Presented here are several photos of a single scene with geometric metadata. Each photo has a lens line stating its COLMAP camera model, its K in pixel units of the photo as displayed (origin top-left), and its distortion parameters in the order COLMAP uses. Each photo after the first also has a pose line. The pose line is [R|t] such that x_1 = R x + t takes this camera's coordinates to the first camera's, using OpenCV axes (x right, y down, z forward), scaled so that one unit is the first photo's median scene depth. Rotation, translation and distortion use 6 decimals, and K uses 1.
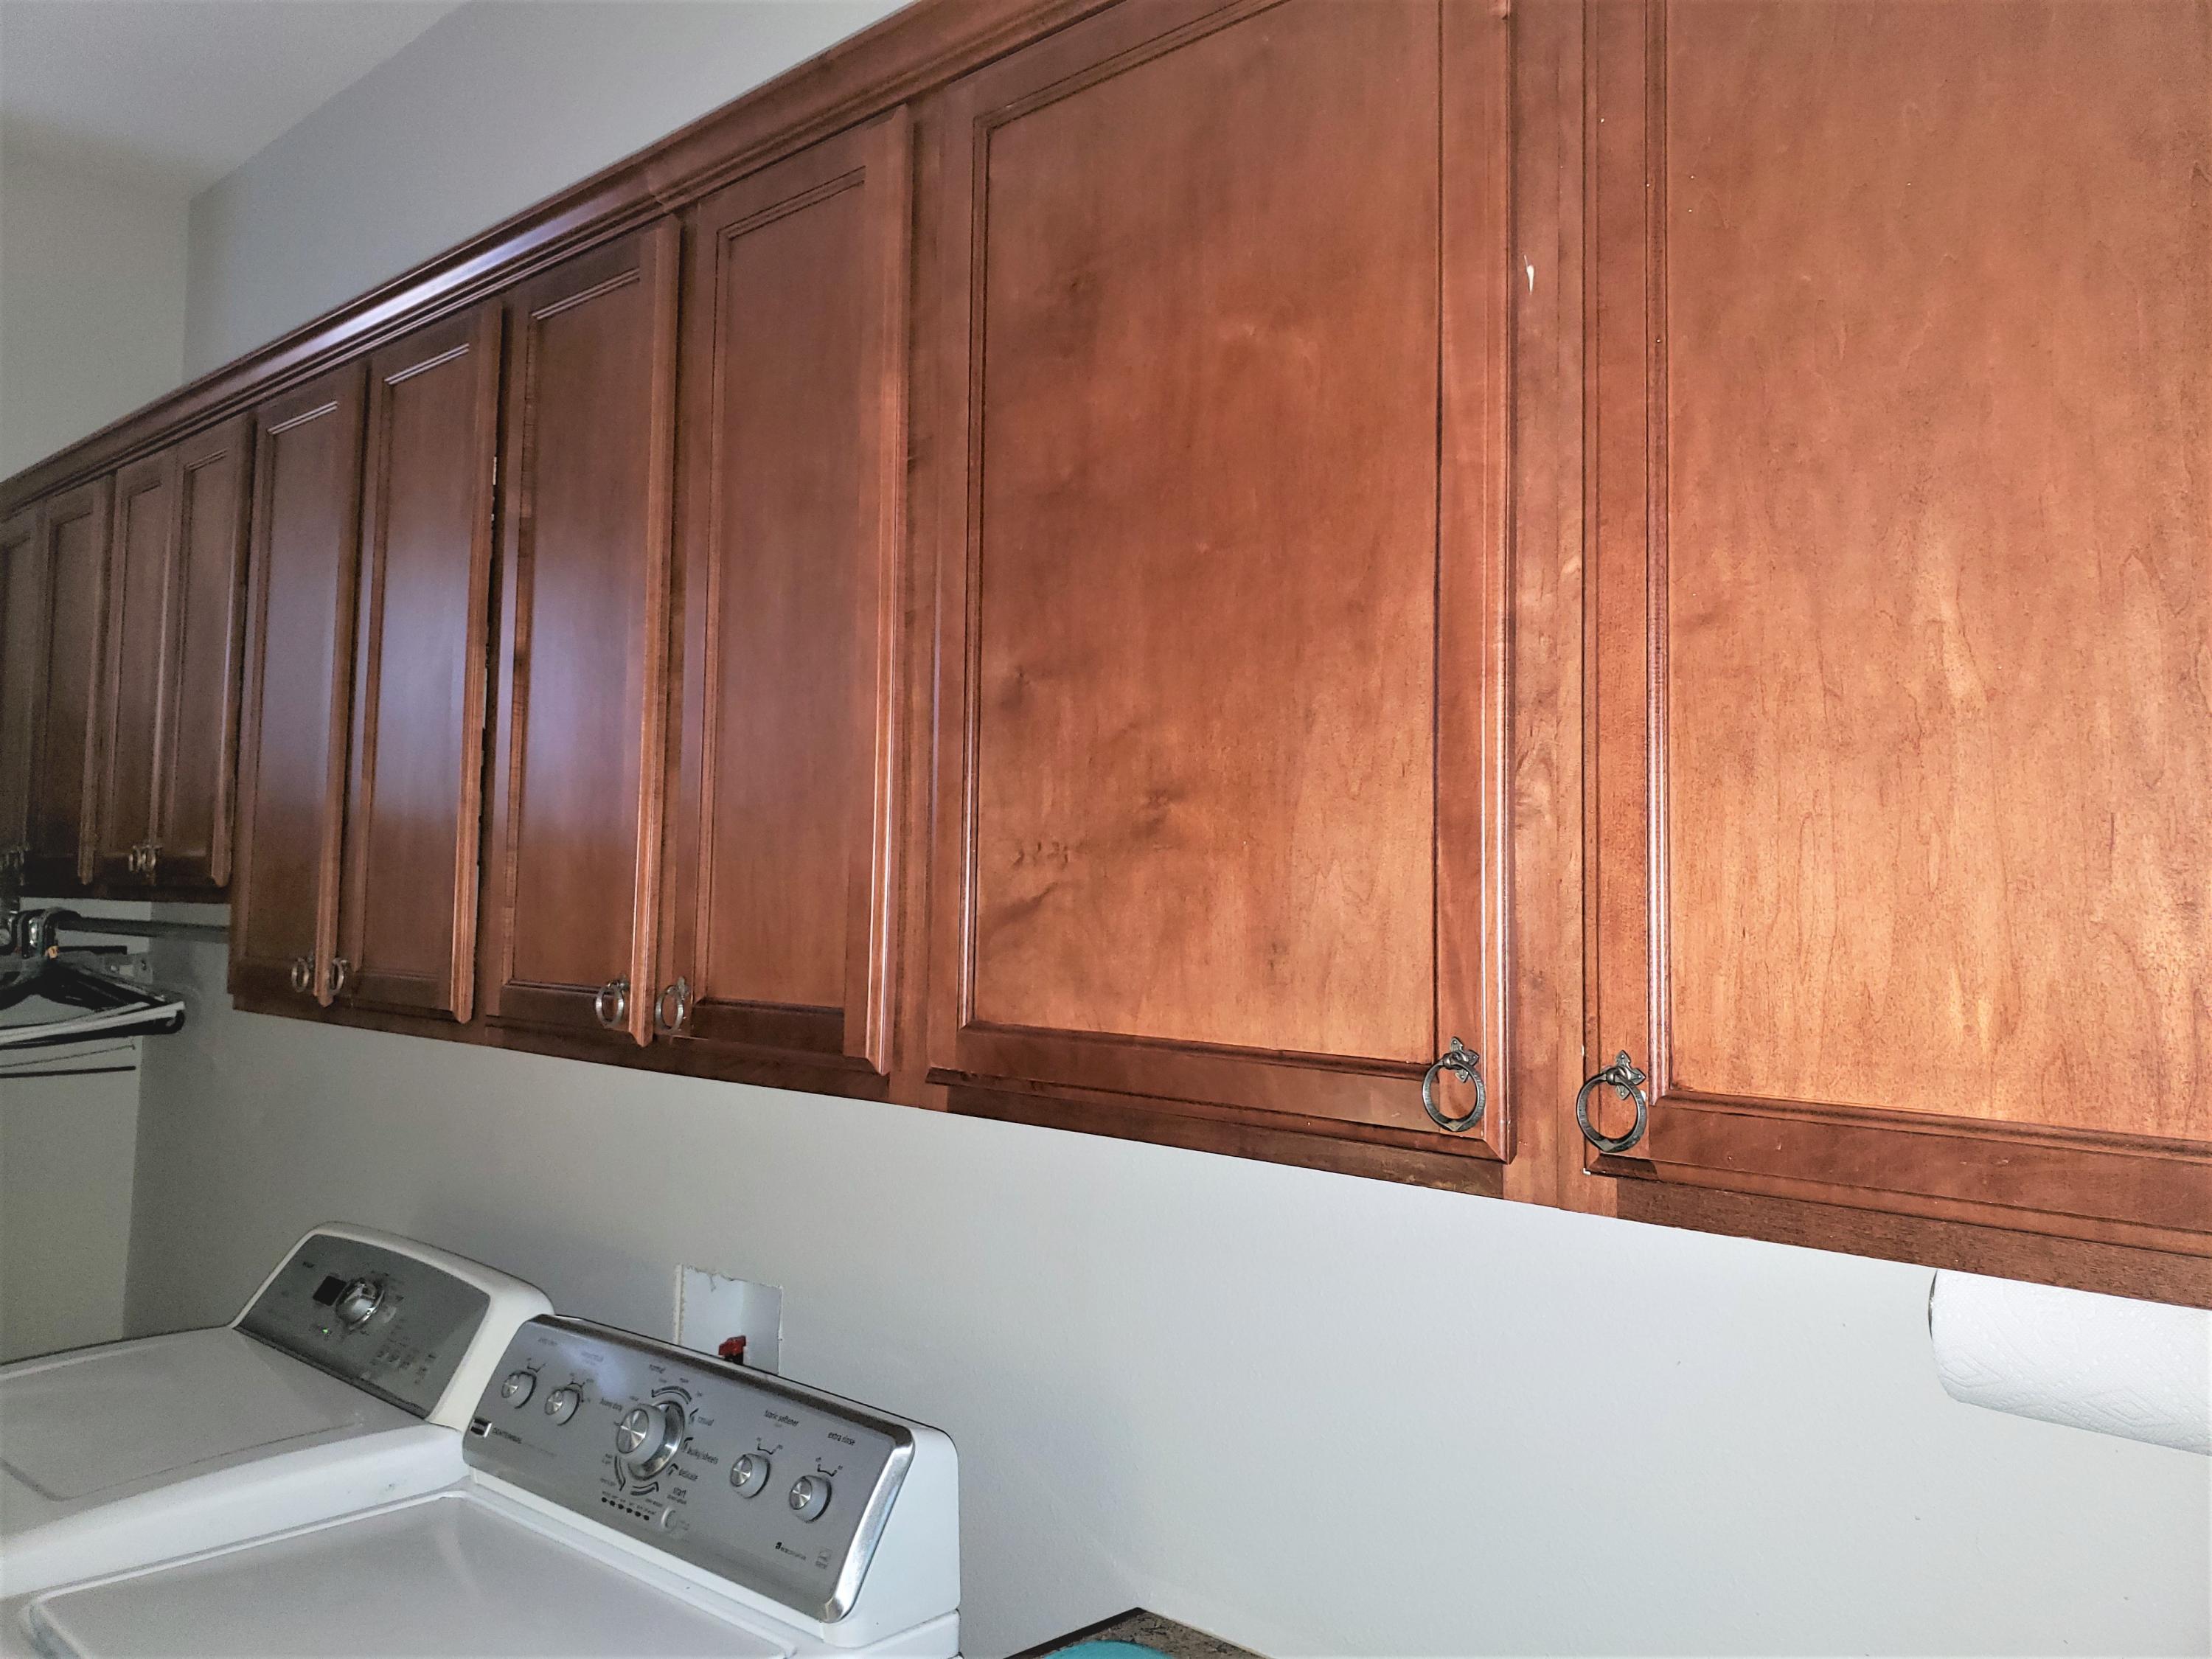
lens RADIAL K [[1749.4, 0, 1123.0], [0, 1749.4, 822.1], [0, 0, 1]] dist [0.025308, -0.002462]
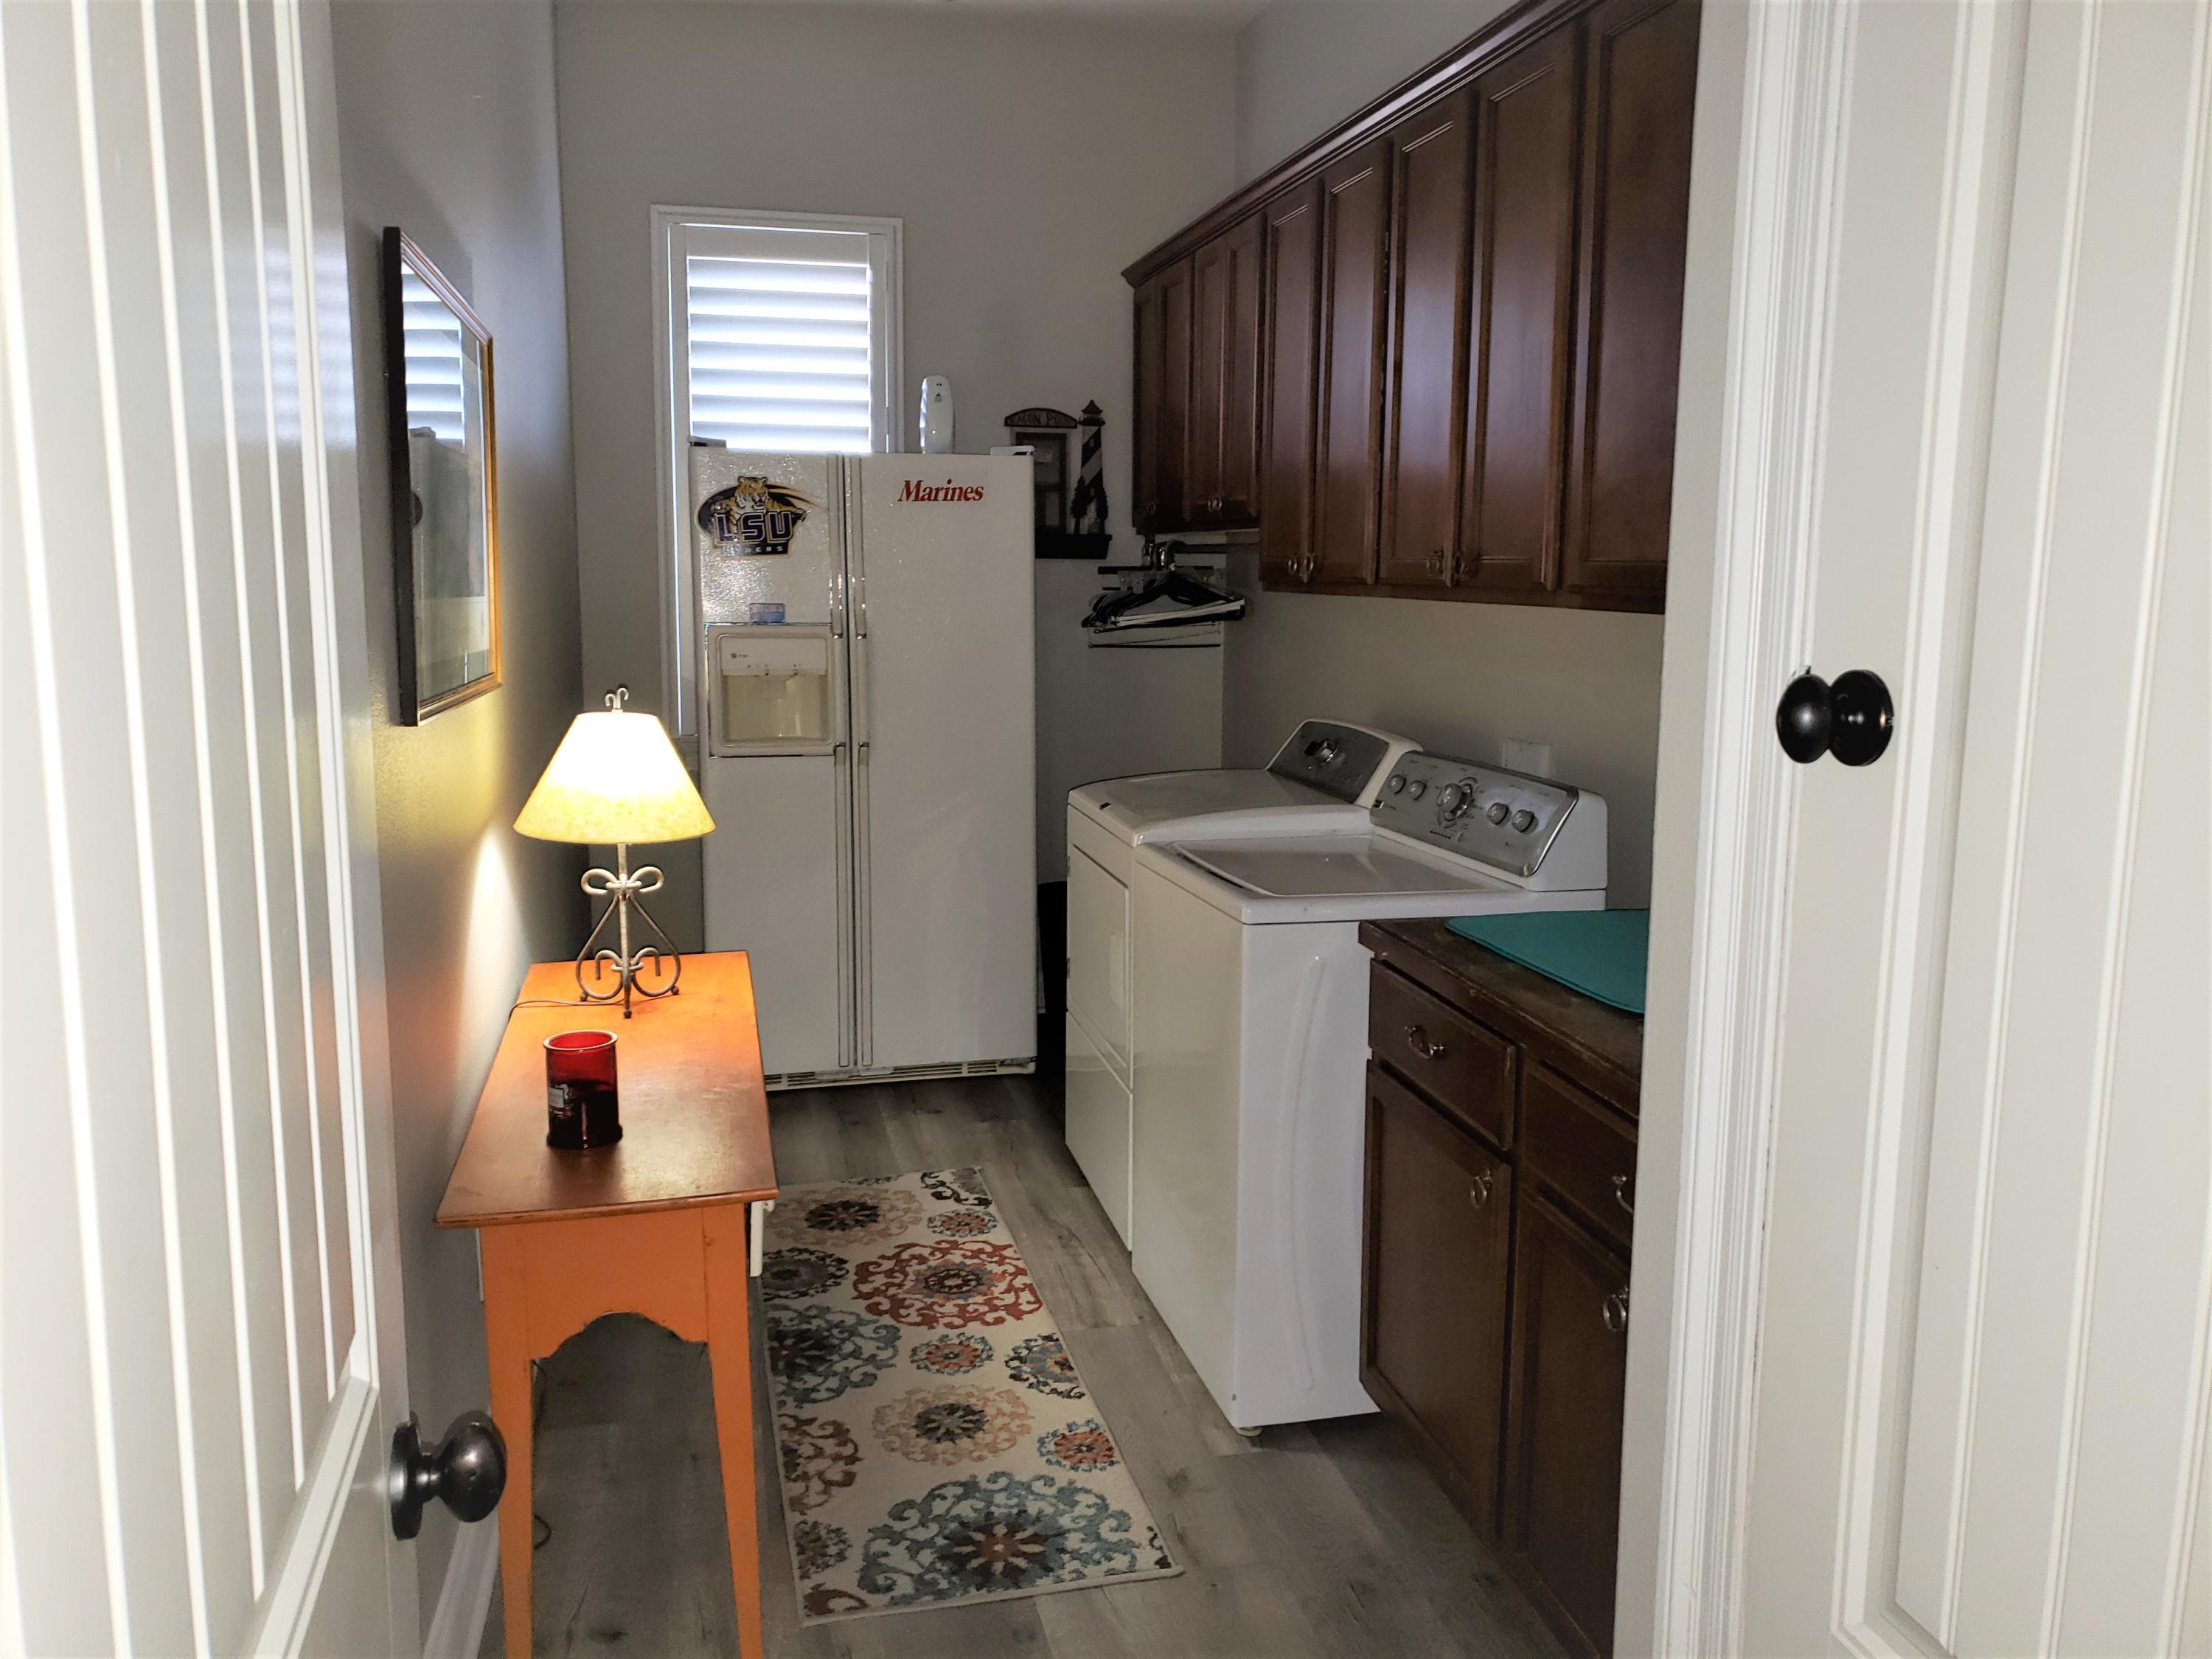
lens RADIAL K [[1749.4, 0, 1107.6], [0, 1749.4, 836.2], [0, 0, 1]] dist [0.025308, -0.002462]
pose [[0.833223, 0.062565, -0.549386, 0.450809], [0.047505, 0.981804, 0.183858, 0.032498], [0.550893, -0.179294, 0.815090, -0.719817]]
